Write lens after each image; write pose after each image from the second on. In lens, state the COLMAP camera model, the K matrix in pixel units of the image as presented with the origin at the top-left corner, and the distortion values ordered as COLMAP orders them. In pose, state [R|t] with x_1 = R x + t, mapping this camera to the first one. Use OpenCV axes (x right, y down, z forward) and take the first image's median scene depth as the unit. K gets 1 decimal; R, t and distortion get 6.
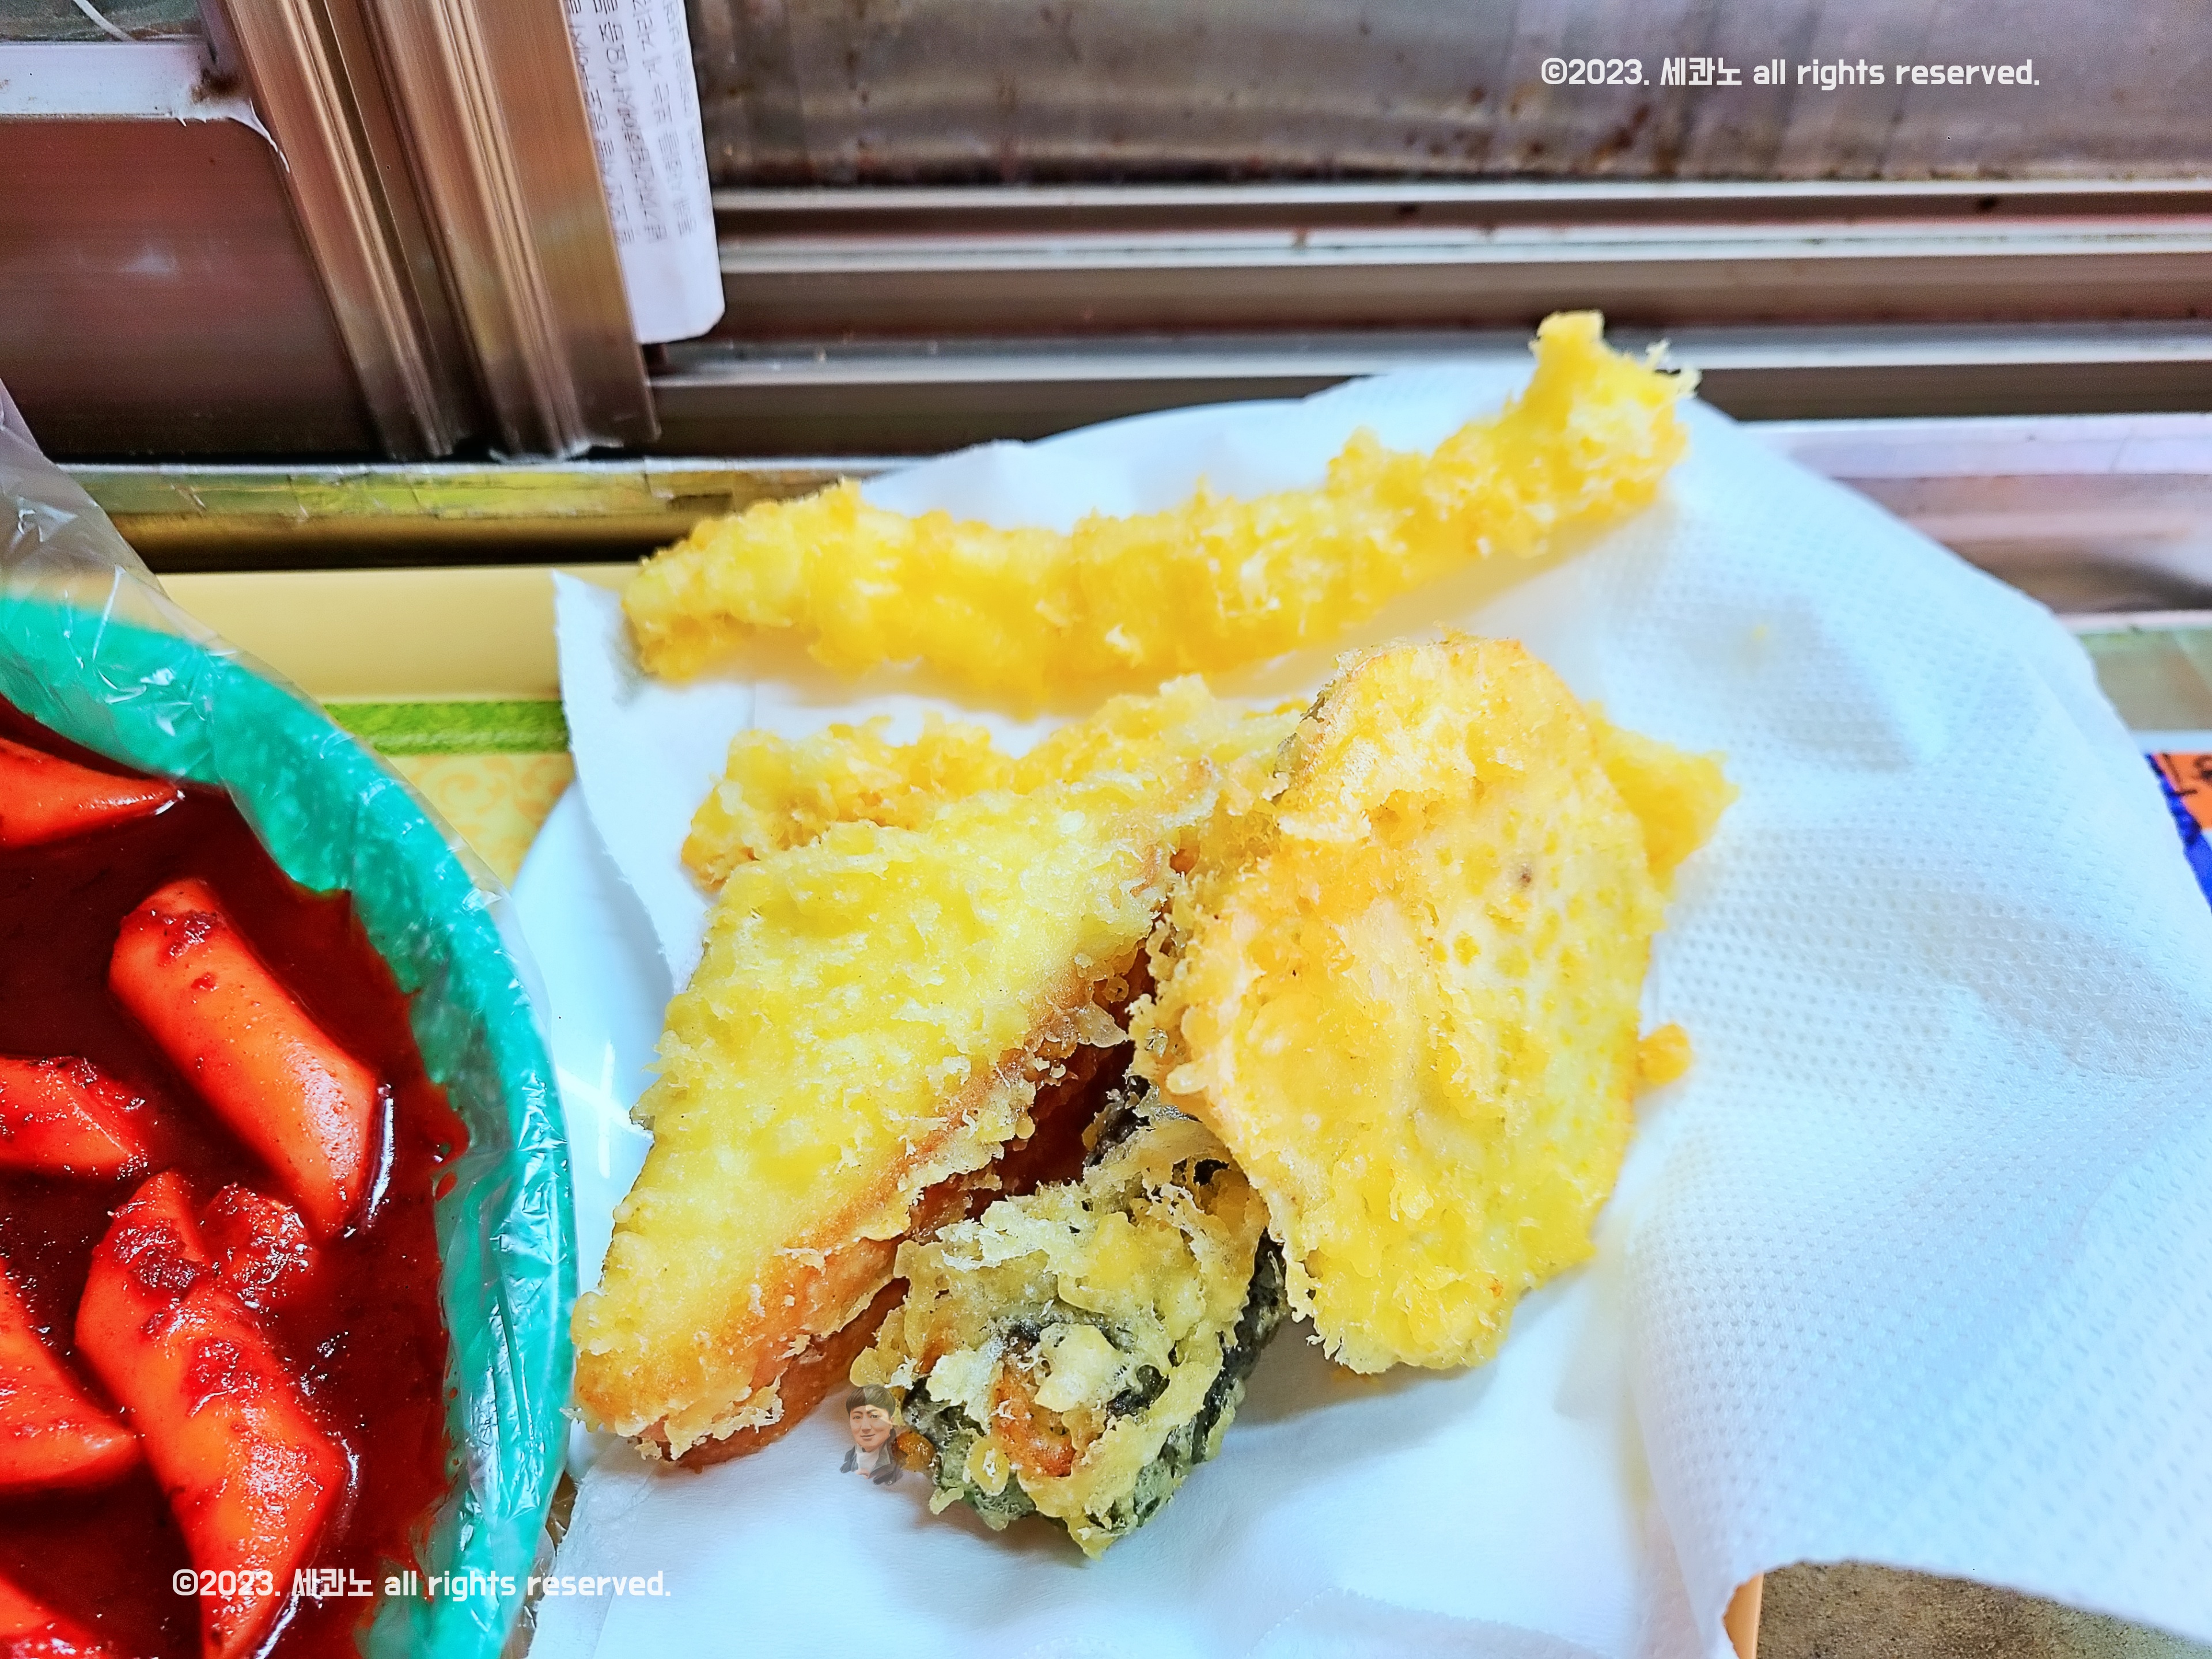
lens RADIAL K [[1799.8, 0, 1068.0], [0, 1799.8, 825.9], [0, 0, 1]] dist [-0.016446, -0.008112]
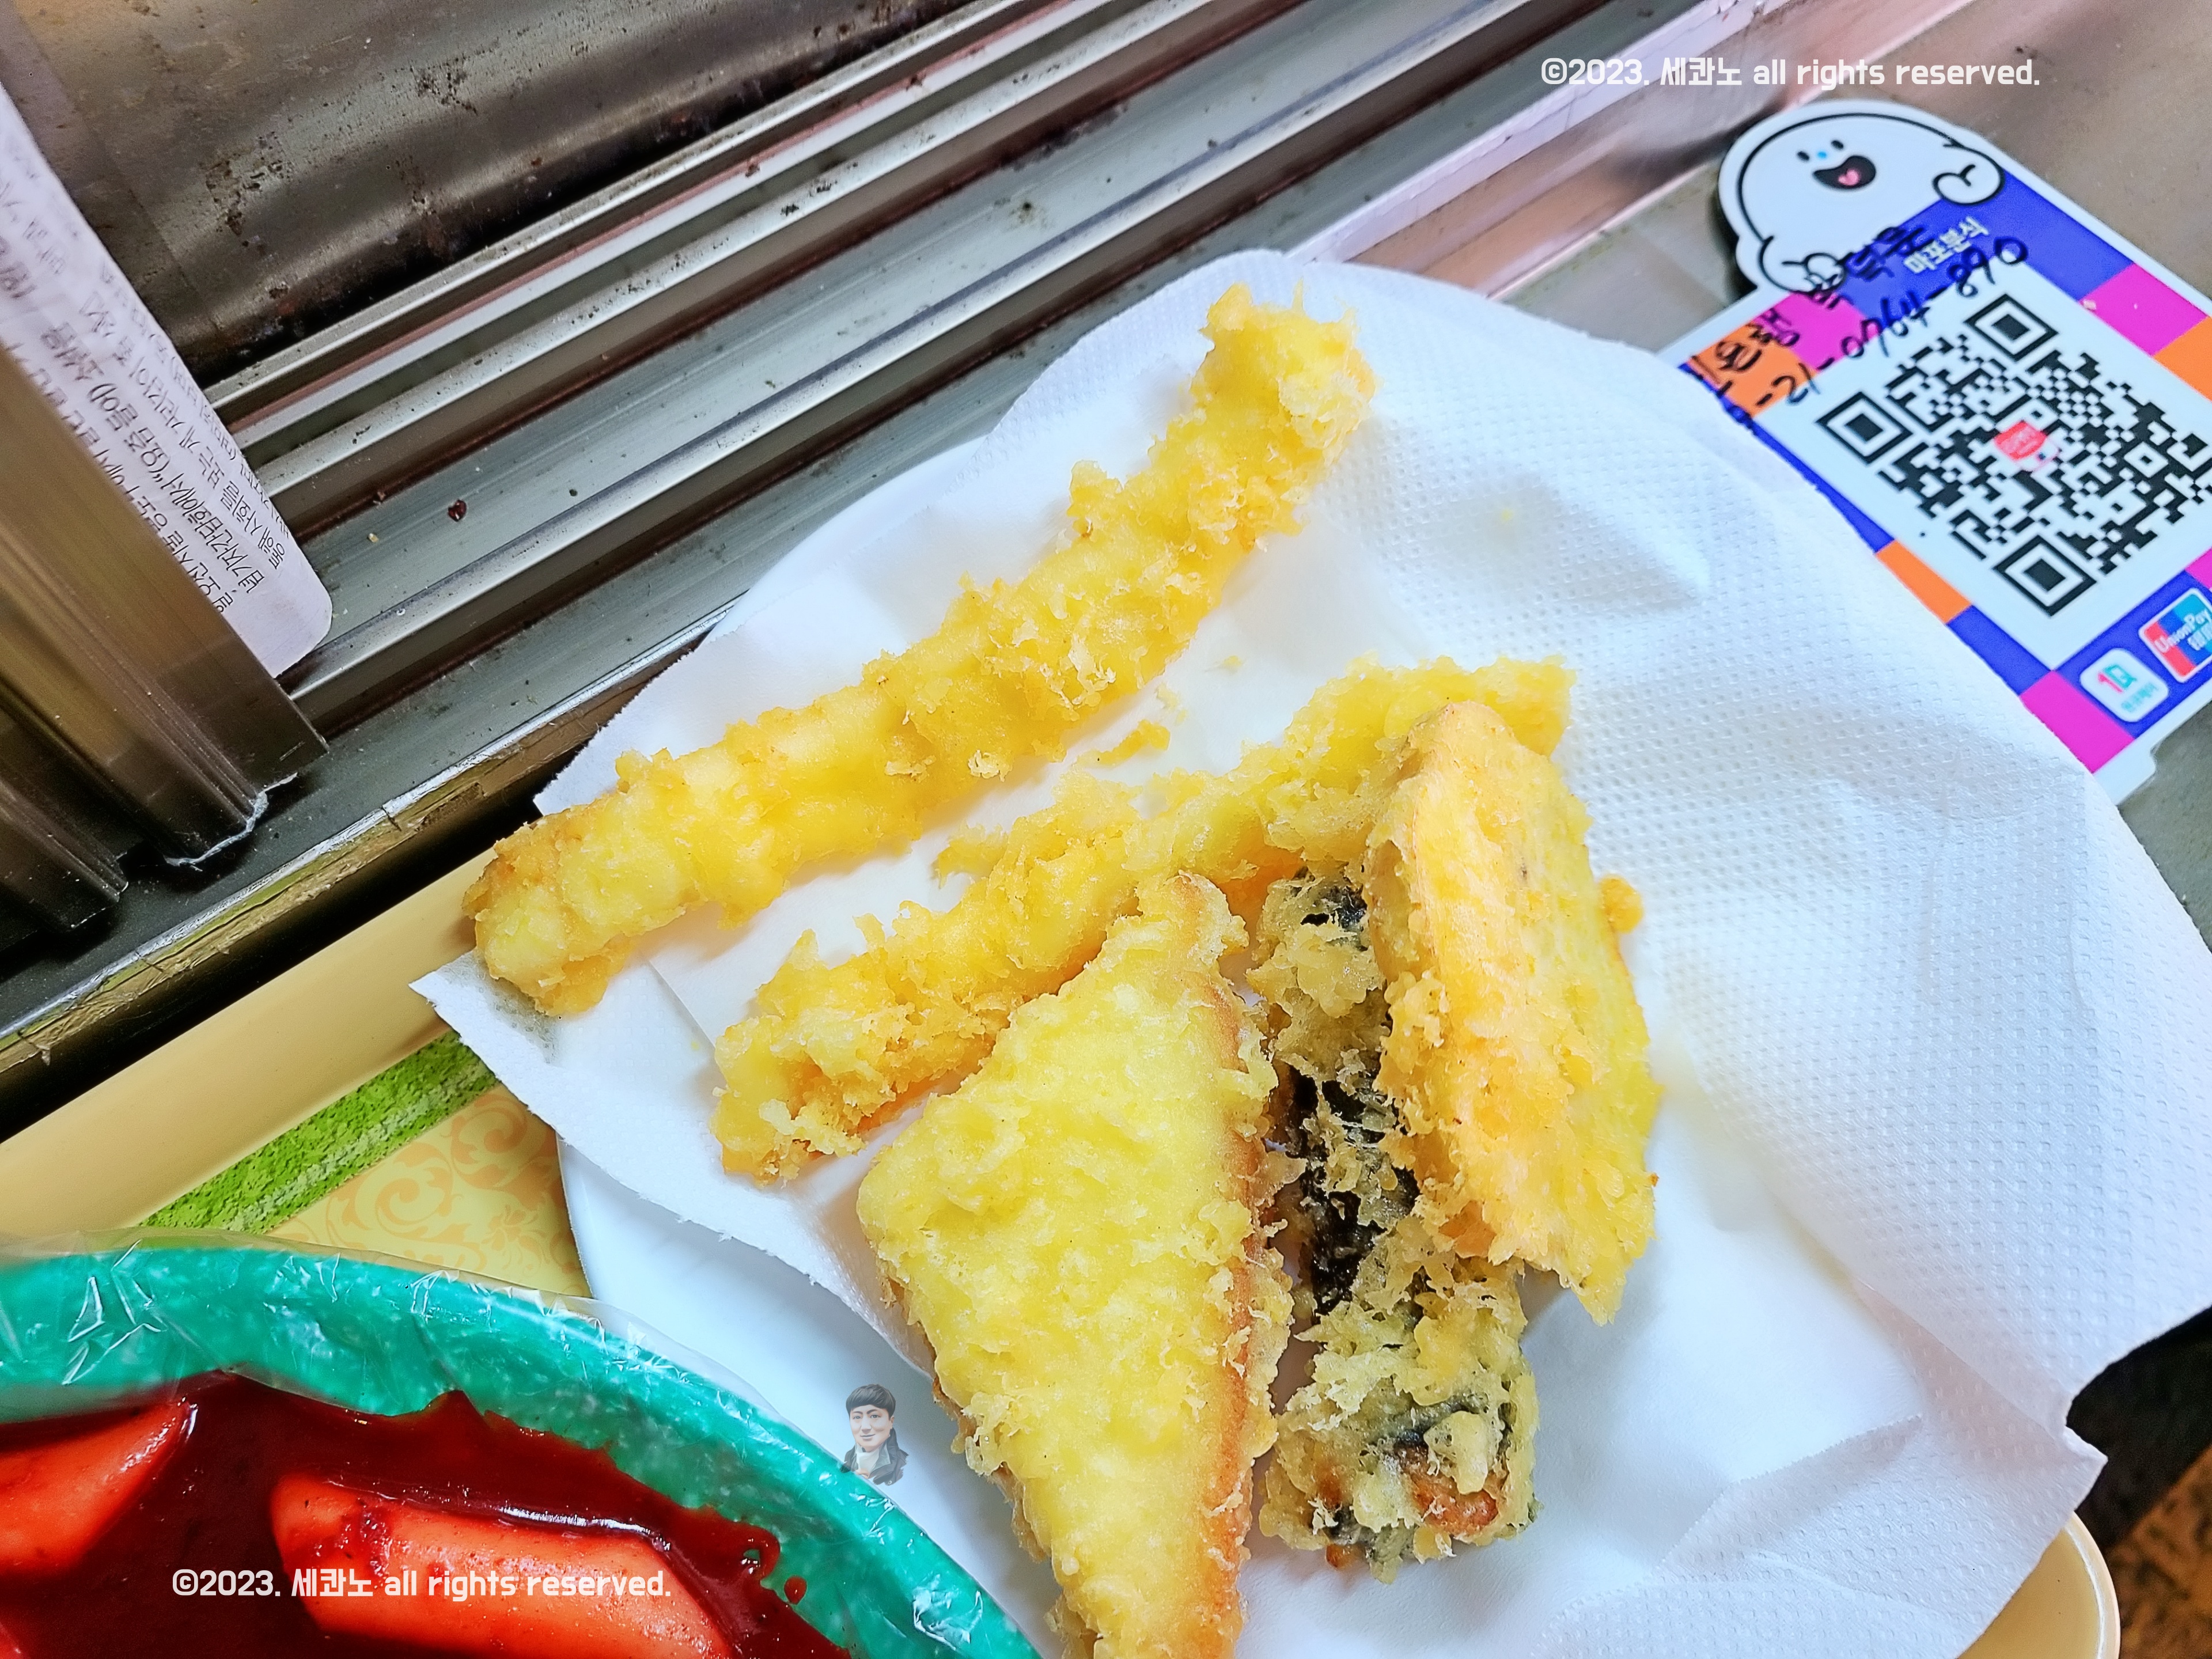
lens RADIAL K [[1799.8, 0, 1068.0], [0, 1799.8, 825.9], [0, 0, 1]] dist [-0.016446, -0.008112]
pose [[0.817370, -0.515803, 0.256619, -0.230710], [0.423355, 0.839871, 0.339686, -0.434743], [-0.390738, -0.169008, 0.904853, 0.040920]]
